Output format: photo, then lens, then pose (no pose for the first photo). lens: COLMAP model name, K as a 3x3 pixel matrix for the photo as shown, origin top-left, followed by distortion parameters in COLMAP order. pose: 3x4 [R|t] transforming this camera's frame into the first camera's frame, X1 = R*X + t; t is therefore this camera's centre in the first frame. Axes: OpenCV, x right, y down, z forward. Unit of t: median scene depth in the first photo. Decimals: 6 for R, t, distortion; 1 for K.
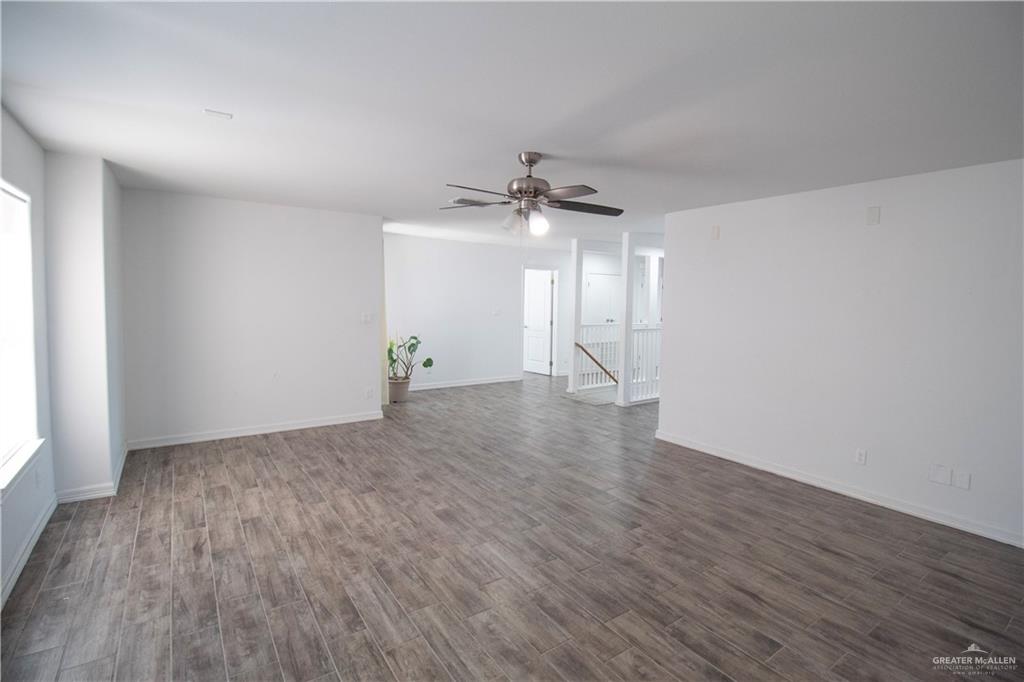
lens RADIAL K [[482.0, 0, 516.6], [0, 482.0, 336.7], [0, 0, 1]] dist [-0.000899, -0.006769]
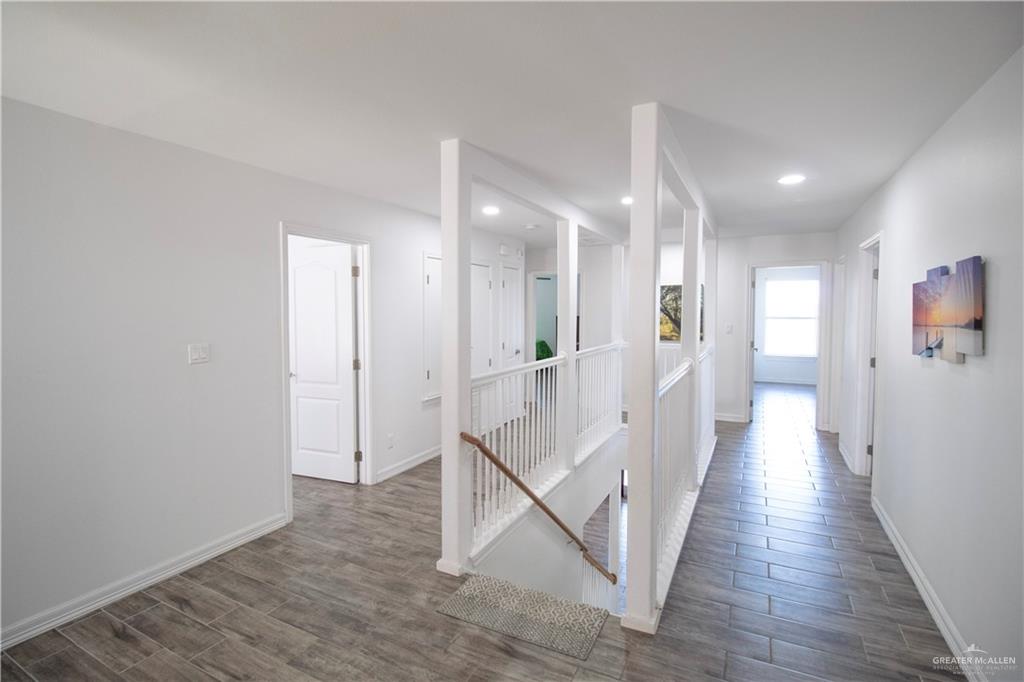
lens RADIAL K [[482.0, 0, 508.8], [0, 482.0, 336.5], [0, 0, 1]] dist [-0.000899, -0.006769]
pose [[0.883476, -0.031067, 0.467446, -0.009125], [0.040596, 0.999122, -0.010323, -0.043899], [-0.466715, 0.028097, 0.883961, 0.547888]]
